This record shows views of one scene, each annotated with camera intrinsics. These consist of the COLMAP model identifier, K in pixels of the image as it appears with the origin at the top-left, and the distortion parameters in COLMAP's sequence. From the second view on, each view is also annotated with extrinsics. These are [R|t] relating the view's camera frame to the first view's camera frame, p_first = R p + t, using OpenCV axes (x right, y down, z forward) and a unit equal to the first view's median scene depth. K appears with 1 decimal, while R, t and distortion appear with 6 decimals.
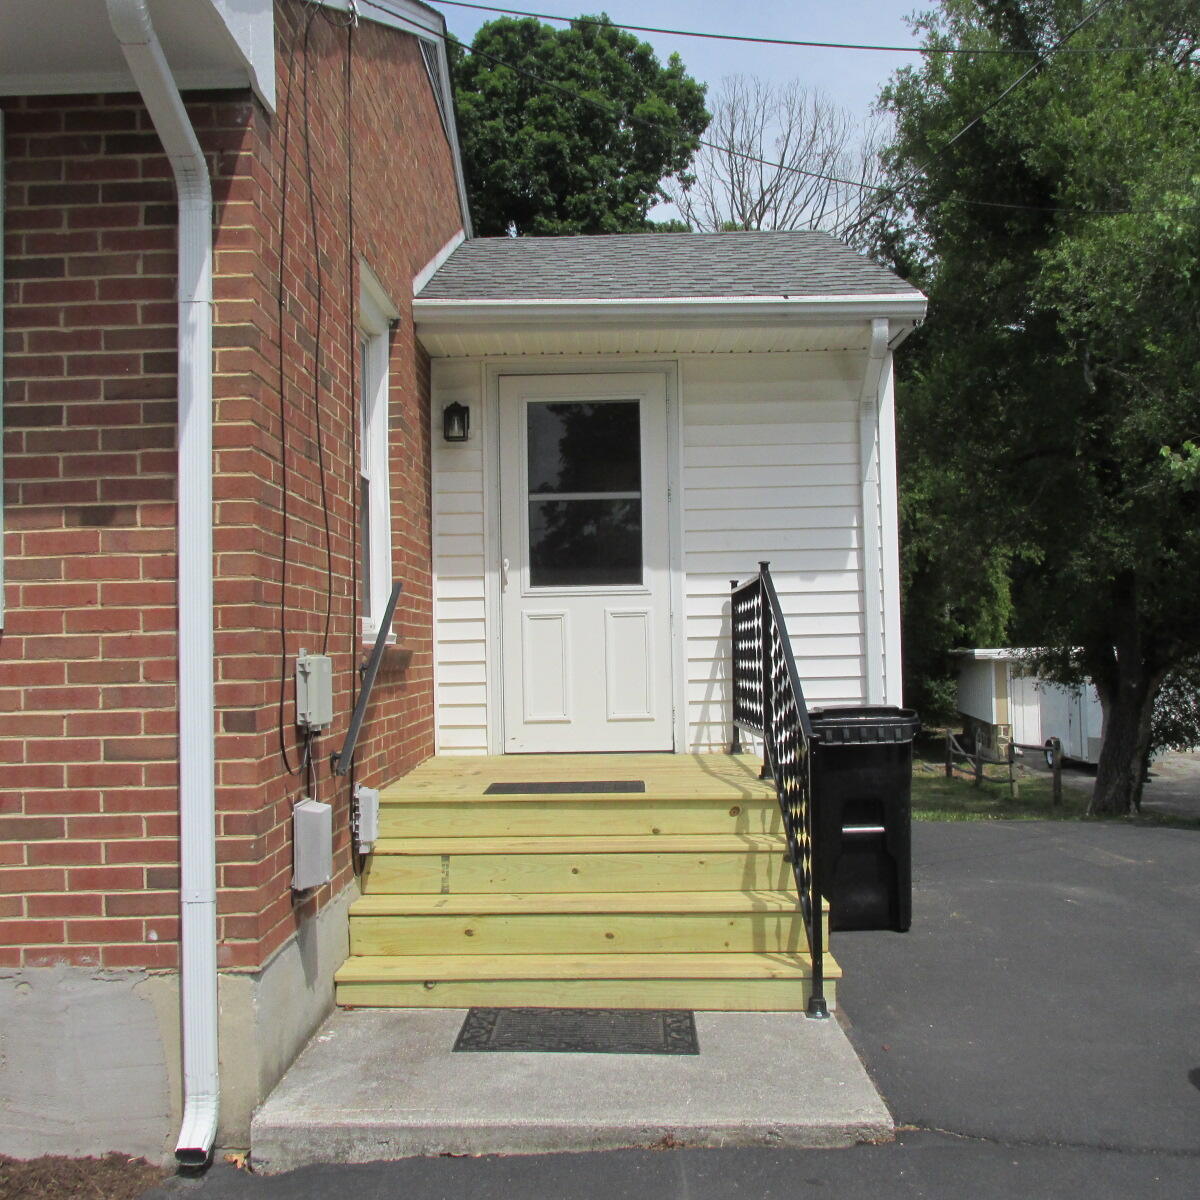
lens RADIAL K [[1328.2, 0, 599.0], [0, 1328.2, 596.5], [0, 0, 1]] dist [-0.023679, 0.000000]
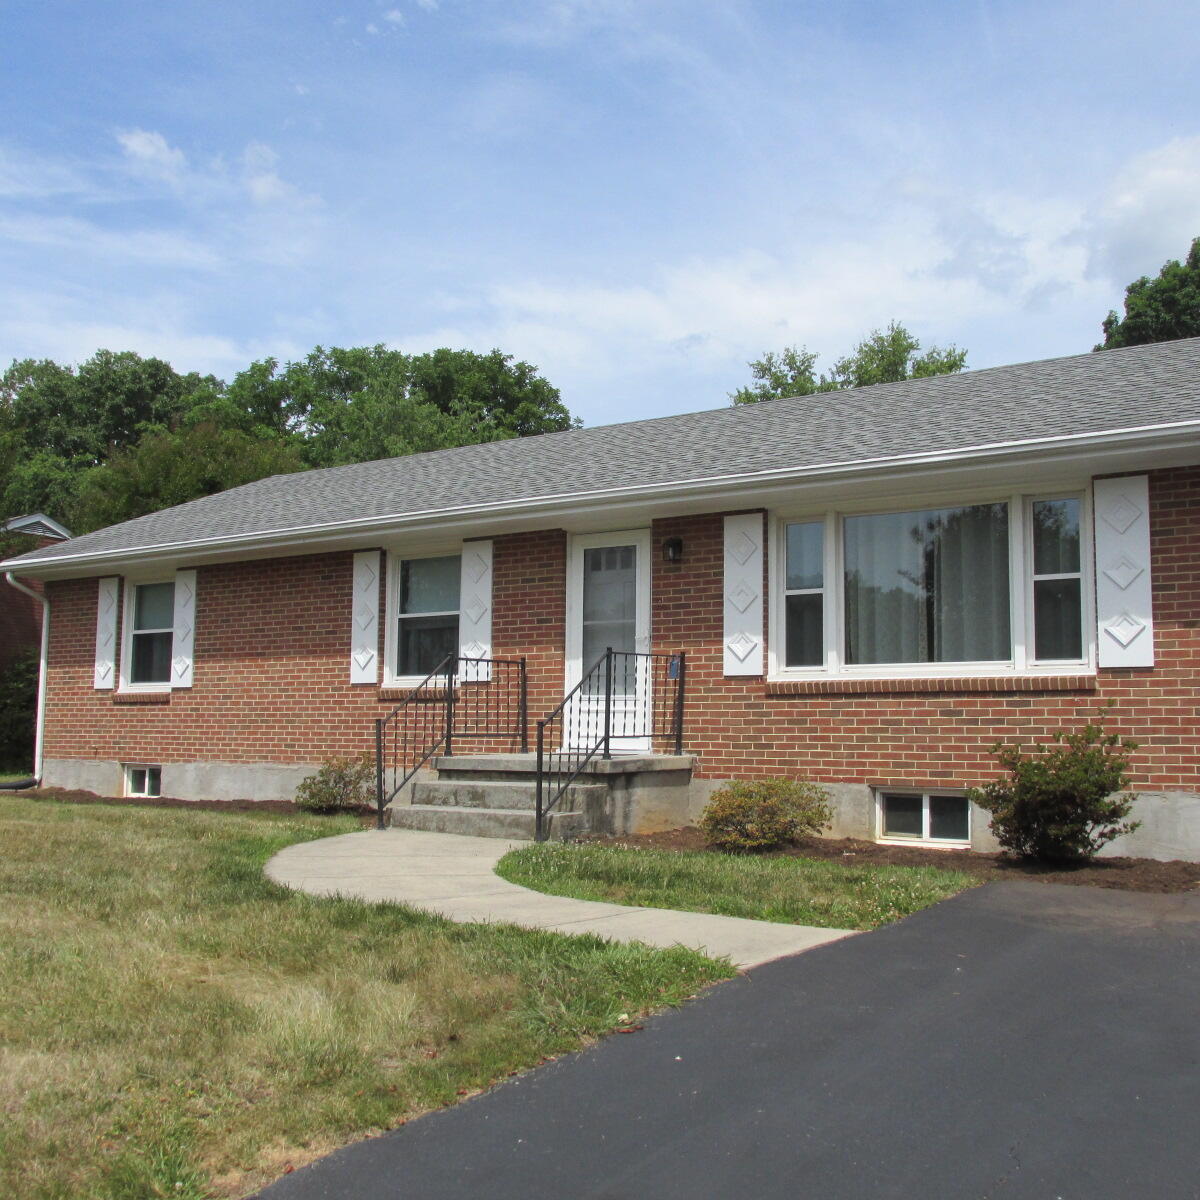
lens RADIAL K [[1328.2, 0, 600.0], [0, 1328.2, 610.8], [0, 0, 1]] dist [-0.023679, 0.000000]
pose [[0.827438, -0.023708, -0.561057, 0.011602], [-0.006822, 0.998610, -0.052257, 0.005191], [0.561516, 0.047067, 0.826126, -0.162730]]
